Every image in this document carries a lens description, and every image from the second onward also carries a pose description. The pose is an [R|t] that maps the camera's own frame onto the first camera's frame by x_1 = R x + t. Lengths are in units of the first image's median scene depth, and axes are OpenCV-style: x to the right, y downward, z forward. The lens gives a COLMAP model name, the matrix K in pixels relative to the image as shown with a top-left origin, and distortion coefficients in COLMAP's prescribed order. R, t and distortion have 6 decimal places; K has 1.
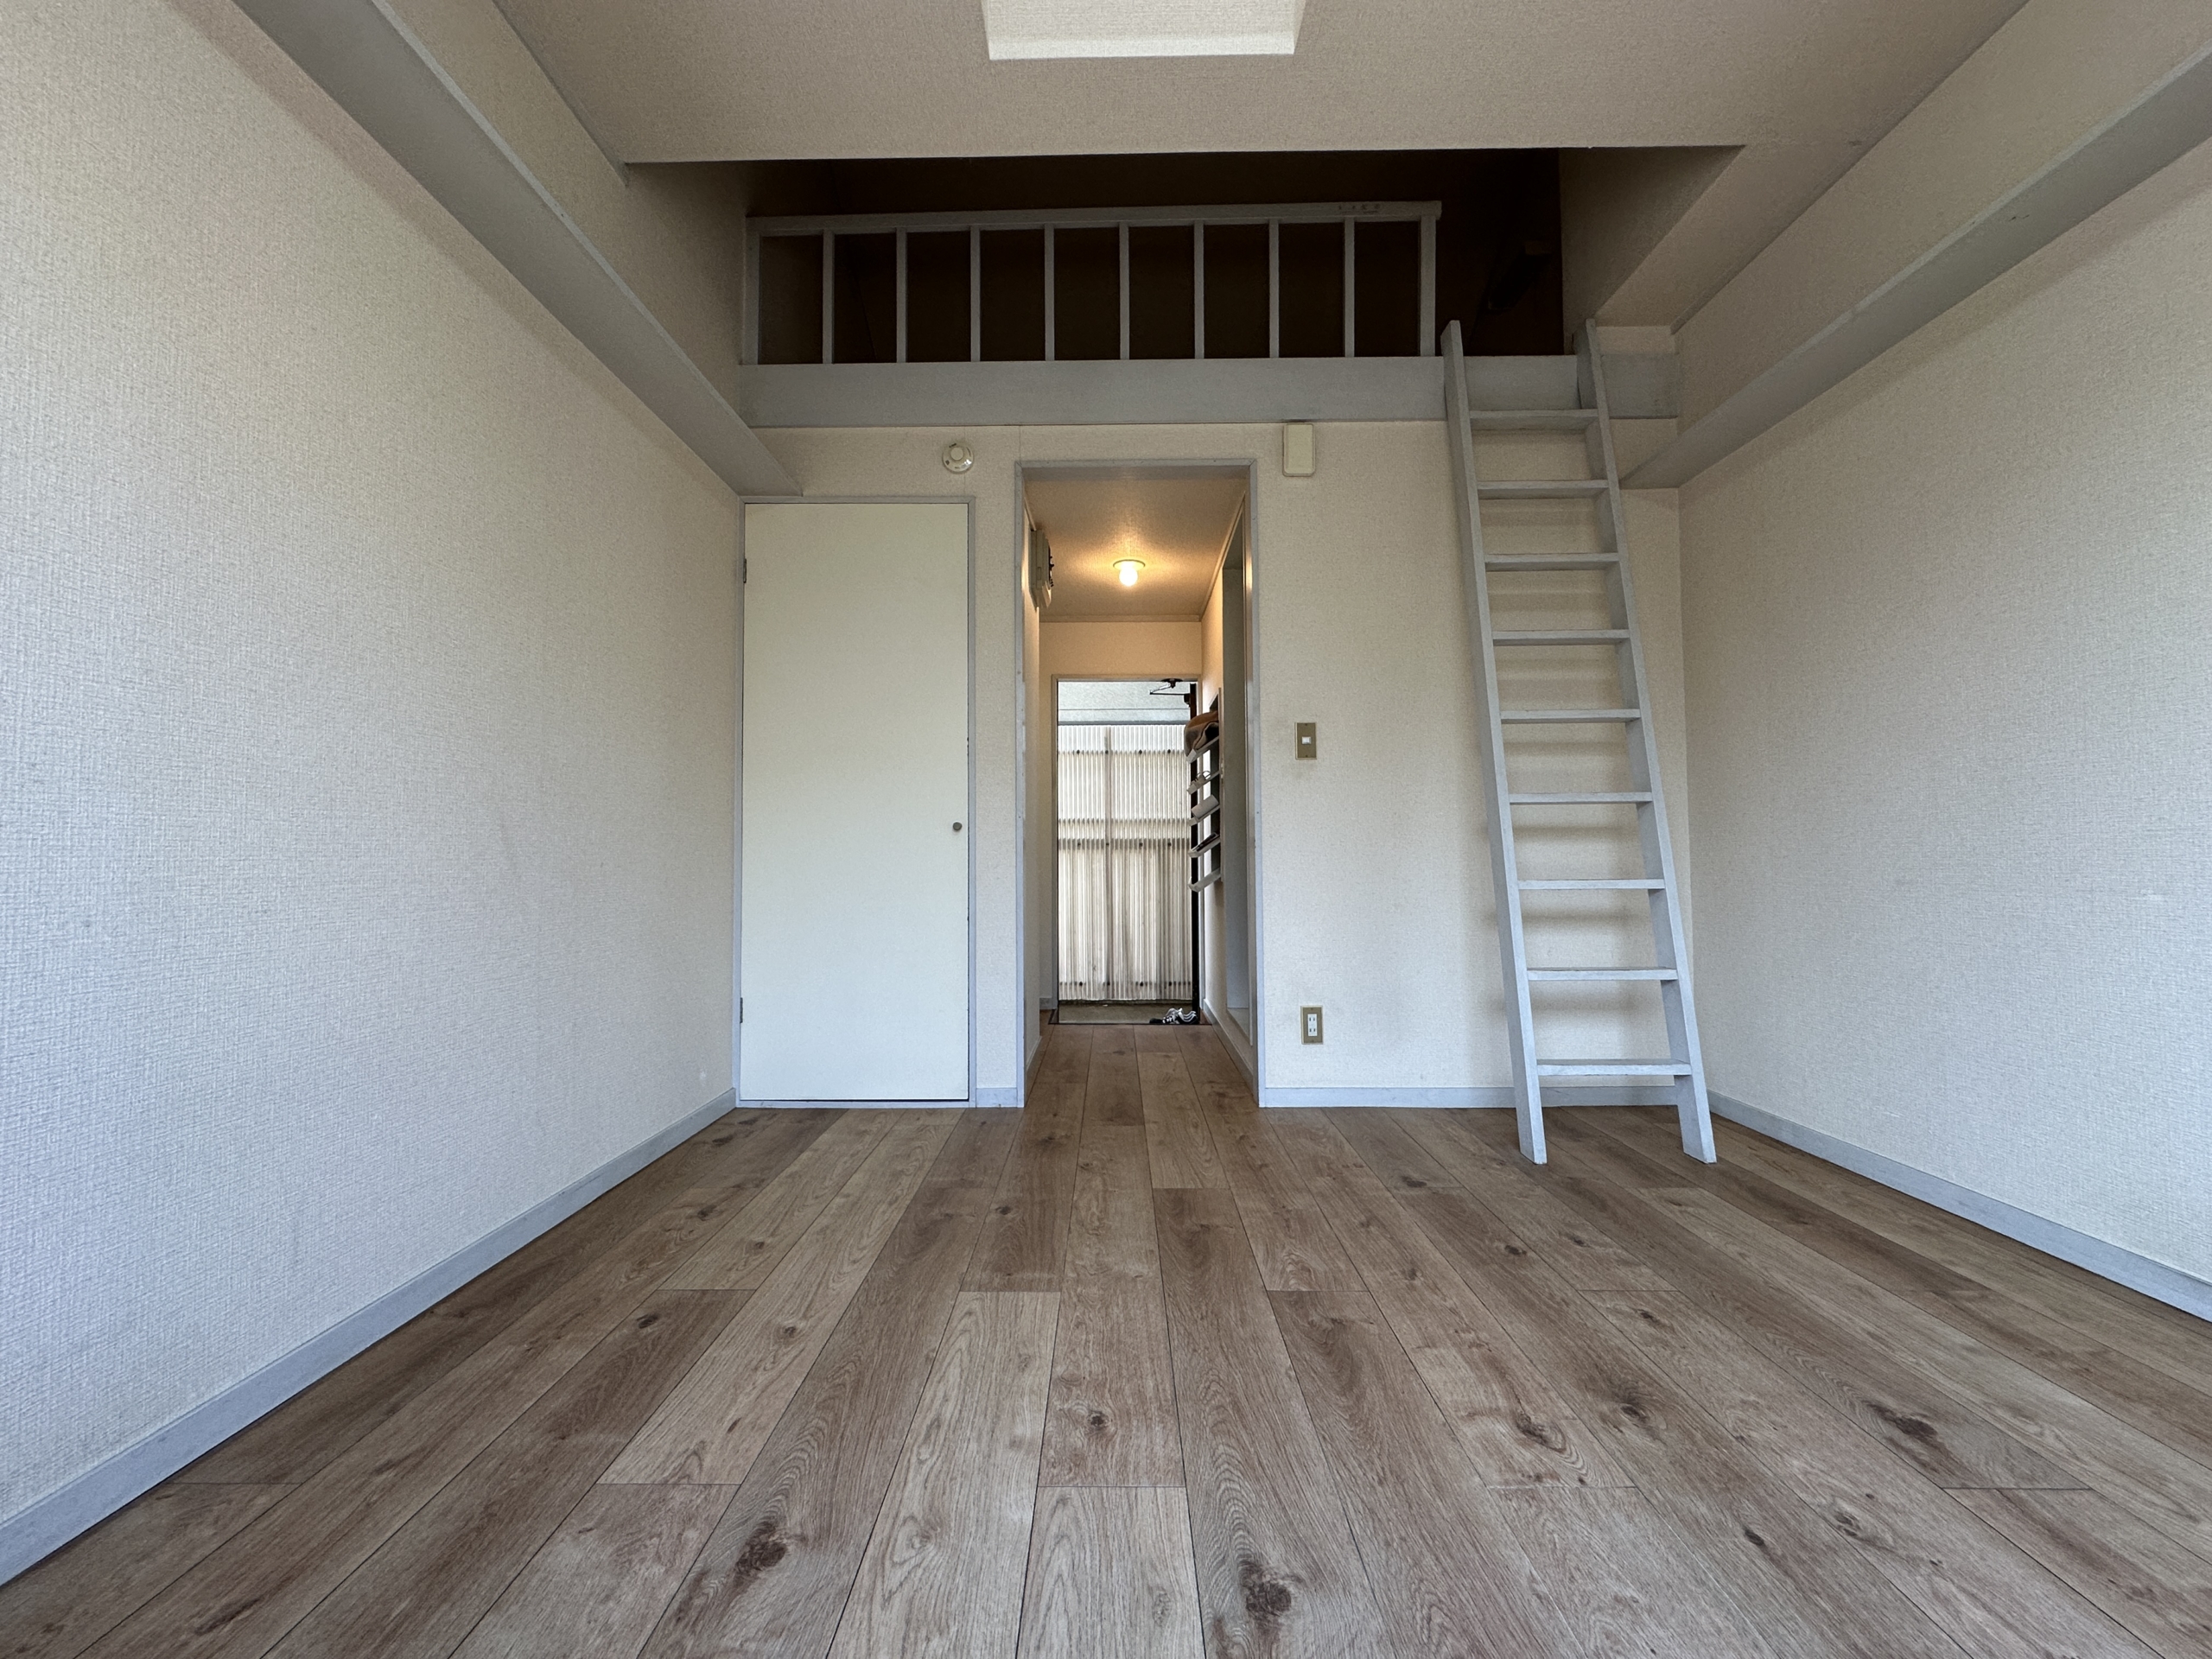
lens RADIAL K [[877.9, 0, 1100.5], [0, 877.9, 835.4], [0, 0, 1]] dist [0.000591, 0.000049]
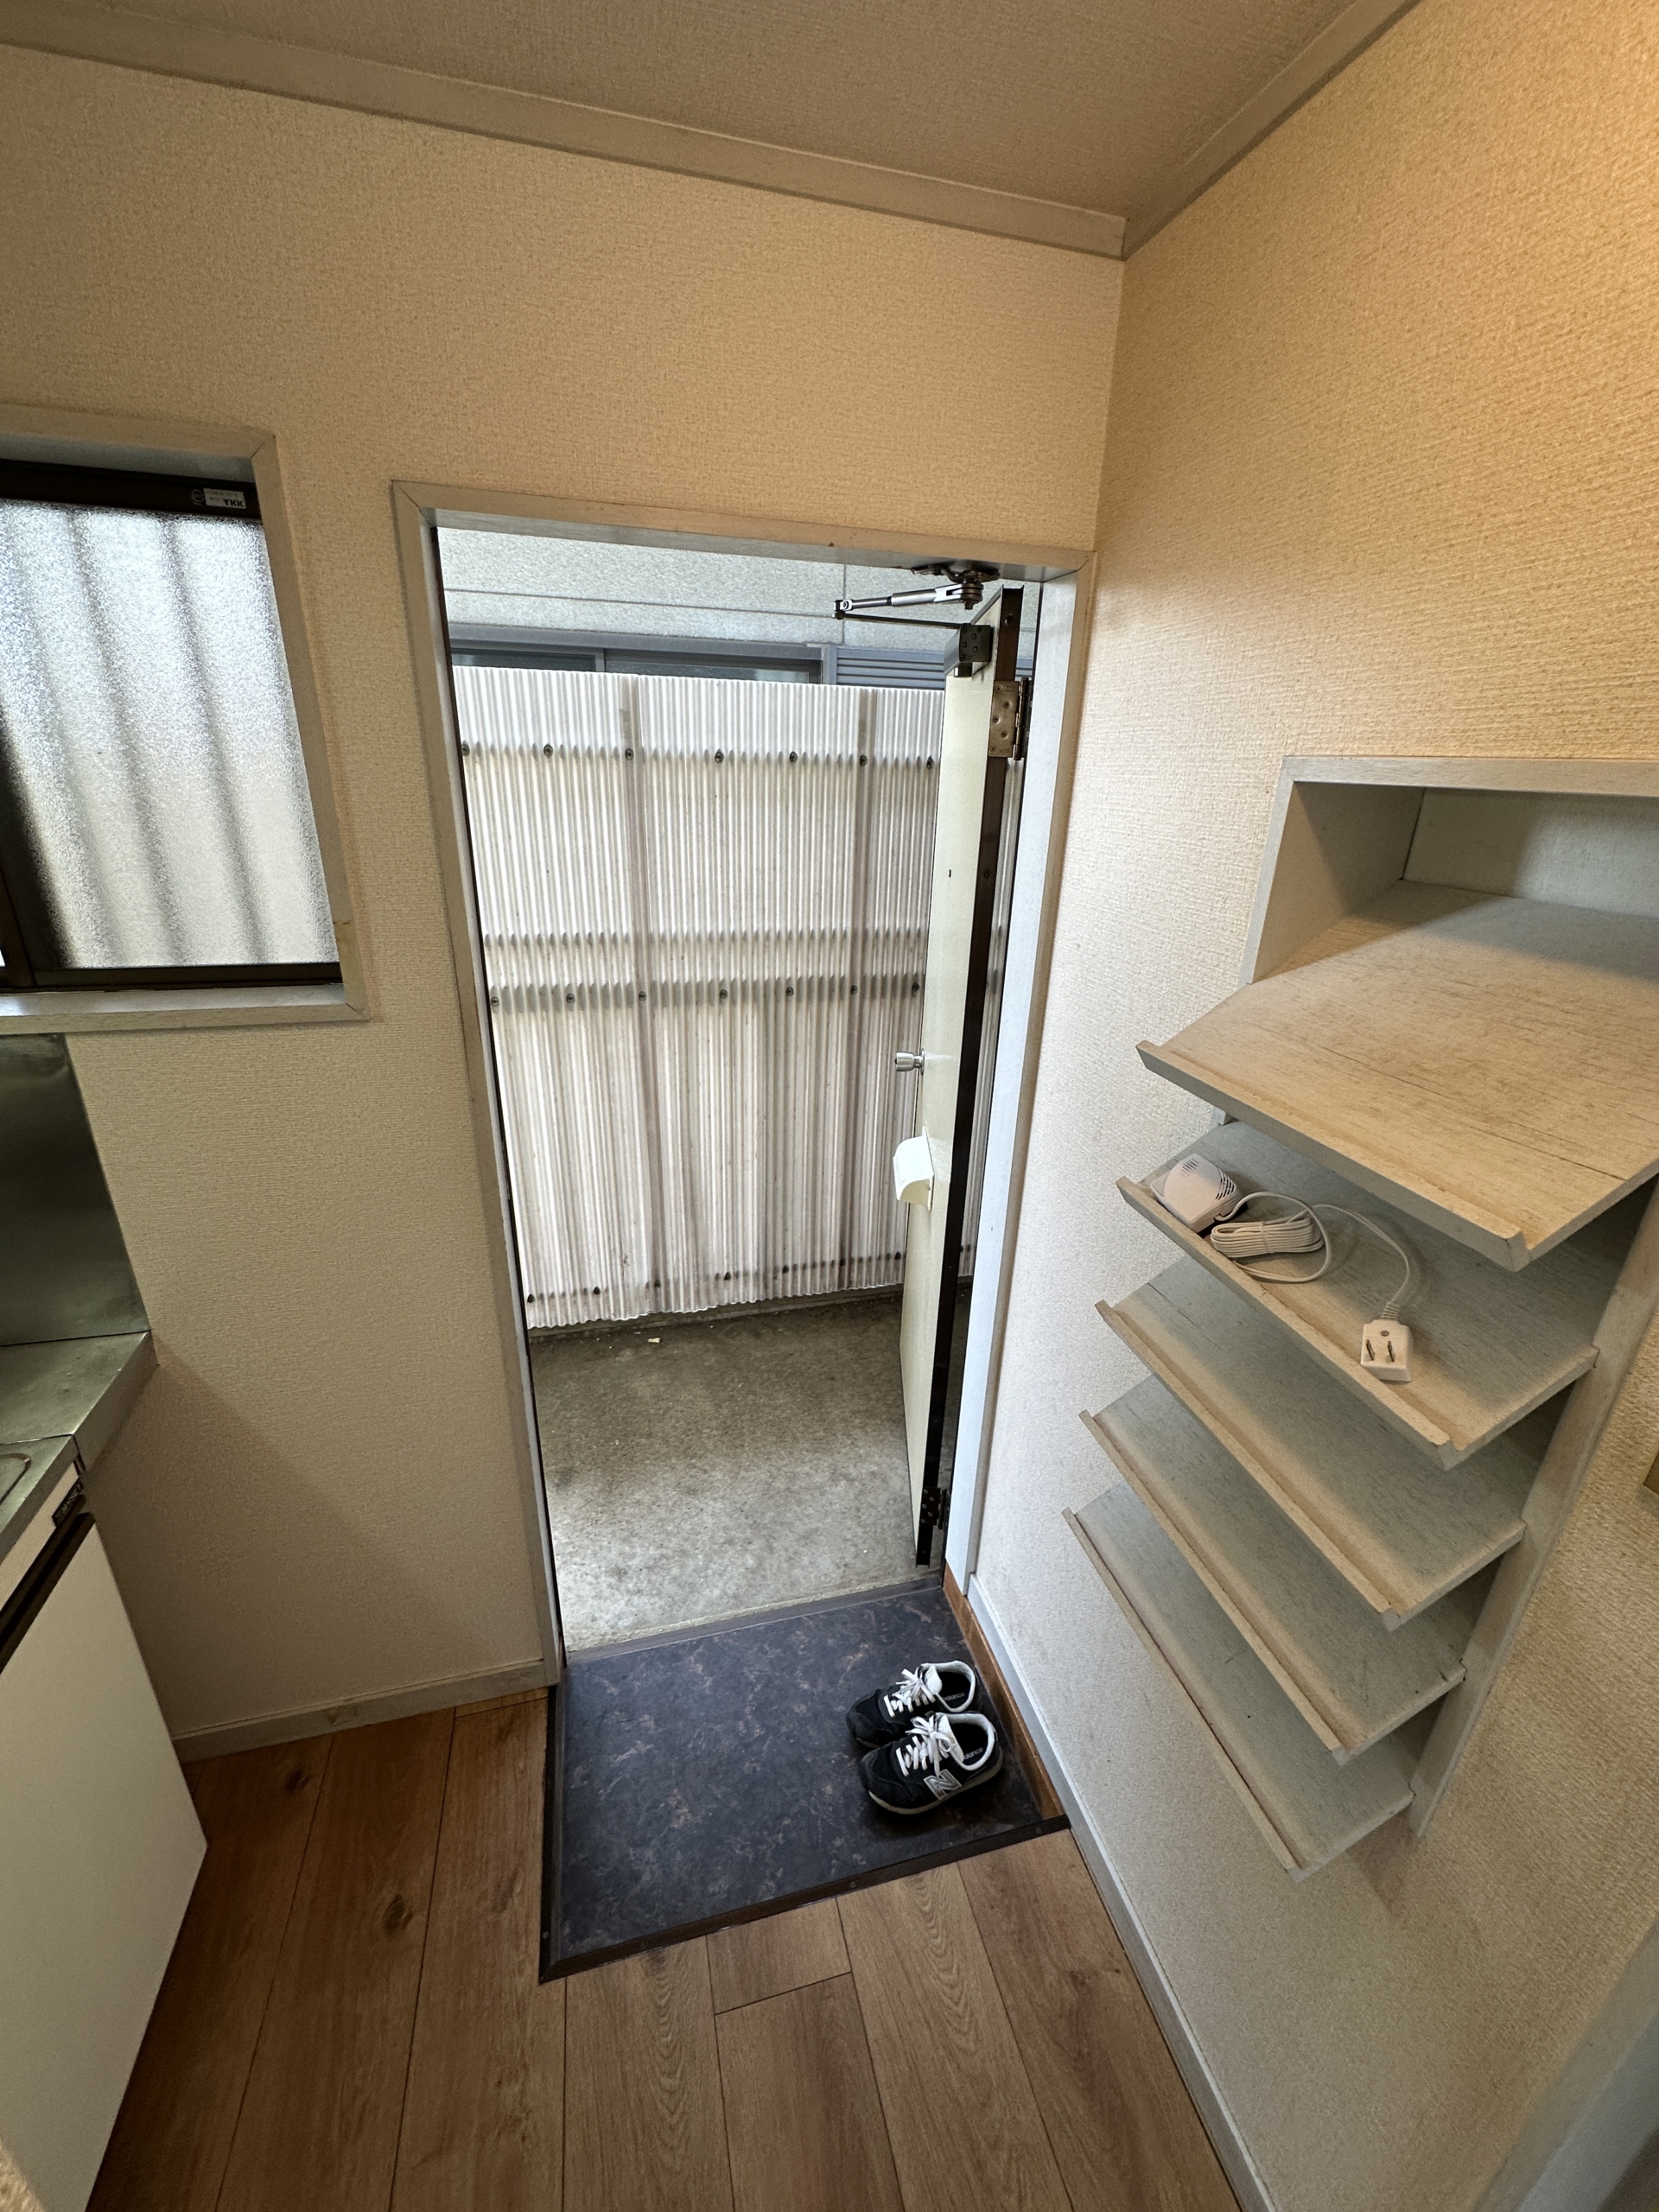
lens RADIAL K [[877.9, 0, 836.5], [0, 877.9, 1103.9], [0, 0, 1]] dist [0.000591, 0.000049]
pose [[0.961651, -0.067013, 0.265965, -0.049649], [-0.044172, 0.919197, 0.391312, -0.317168], [-0.270697, -0.388054, 0.880986, 1.741316]]
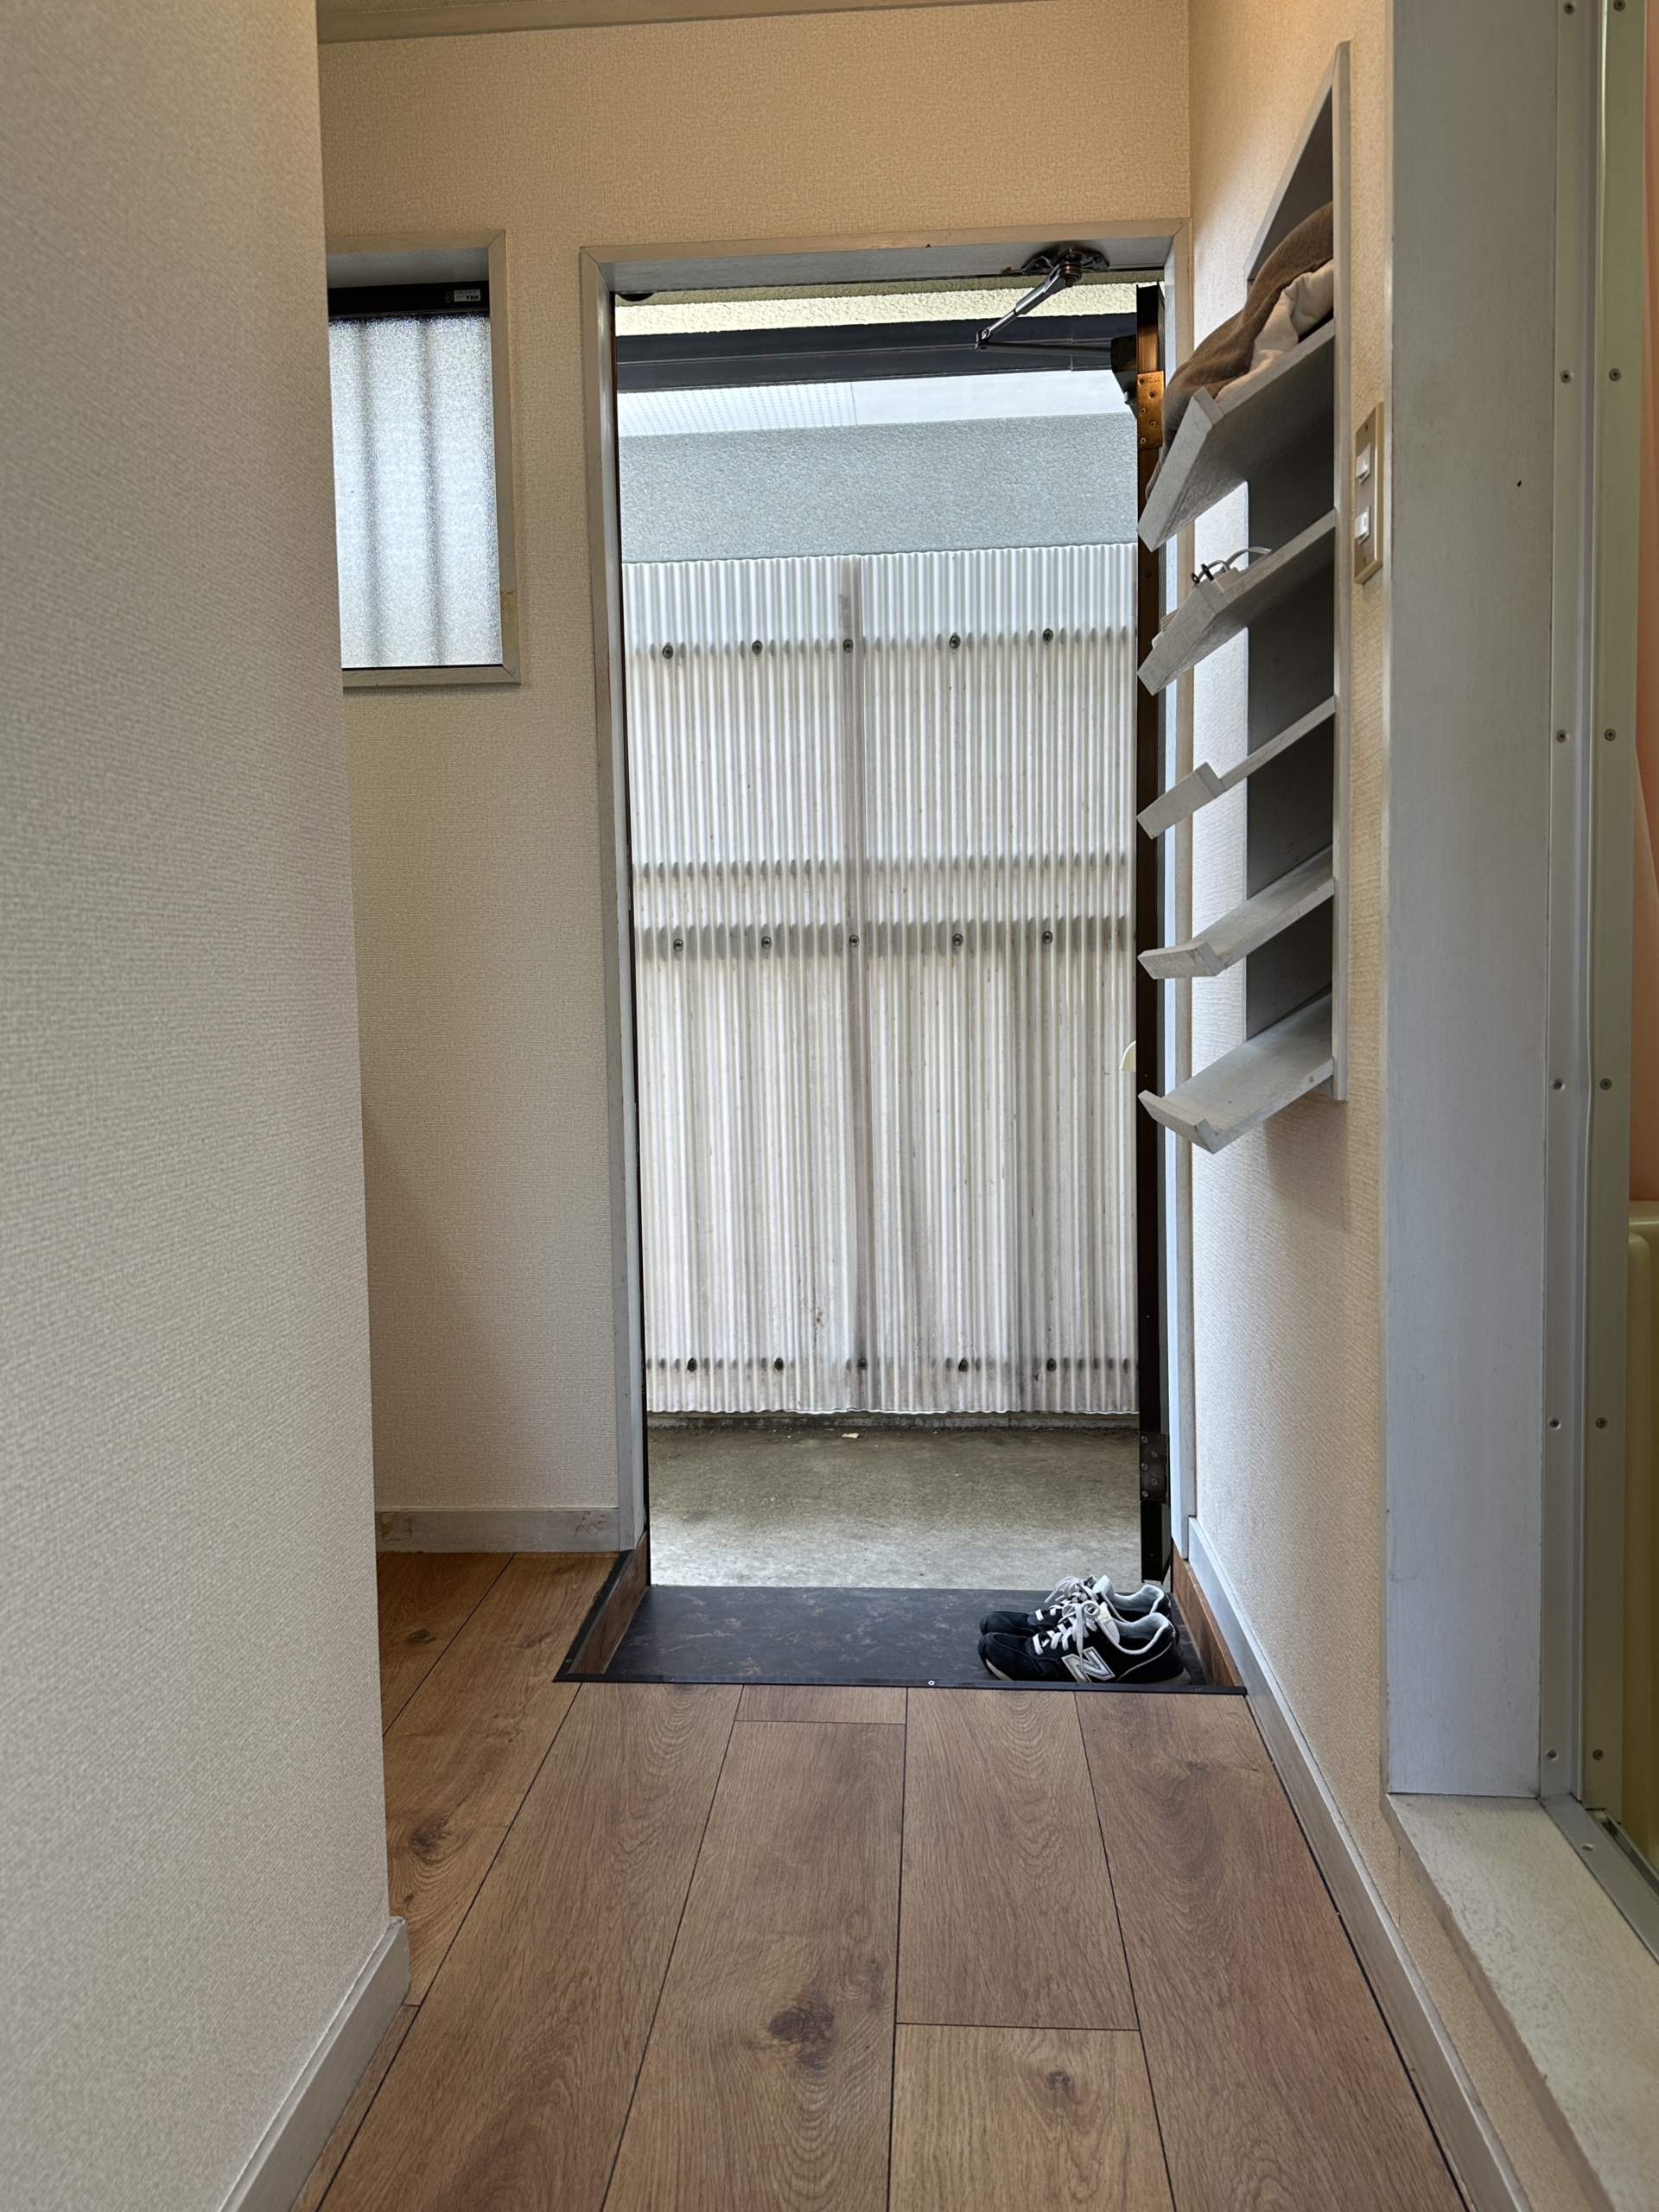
lens RADIAL K [[1588.9, 0, 829.5], [0, 1588.9, 1106.0], [0, 0, 1]] dist [0.142675, -0.233600]
pose [[0.998559, -0.011127, -0.052499, 0.086175], [0.016507, 0.994526, 0.103175, 0.030150], [0.051063, -0.103893, 0.993277, 1.208223]]
